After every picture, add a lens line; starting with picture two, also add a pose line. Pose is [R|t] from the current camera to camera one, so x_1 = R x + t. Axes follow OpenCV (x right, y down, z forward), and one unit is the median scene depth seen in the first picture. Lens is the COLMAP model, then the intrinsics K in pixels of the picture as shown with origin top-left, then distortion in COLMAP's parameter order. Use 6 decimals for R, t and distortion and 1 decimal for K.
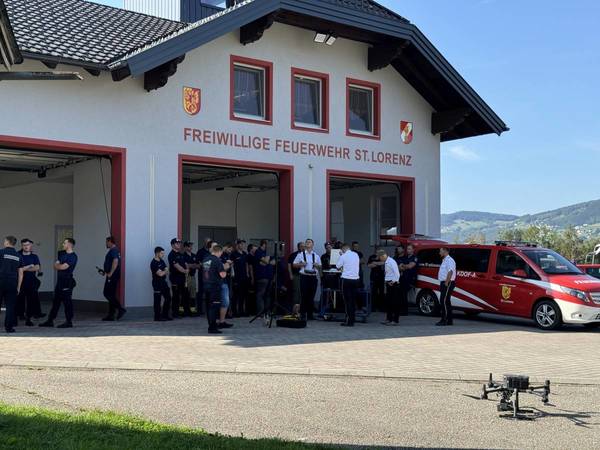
lens RADIAL K [[829.4, 0, 300.0], [0, 829.4, 225.0], [0, 0, 1]] dist [0.203369, 0.022170]
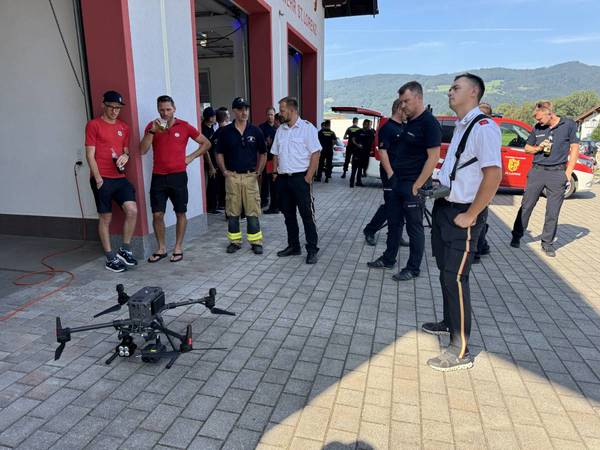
lens RADIAL K [[418.8, 0, 300.0], [0, 418.8, 225.0], [0, 0, 1]] dist [0.047163, -0.004796]
pose [[0.793896, -0.132482, 0.593446, -0.248867], [-0.030757, 0.965977, 0.256792, 0.022050], [-0.607275, -0.222119, 0.762811, 0.648003]]
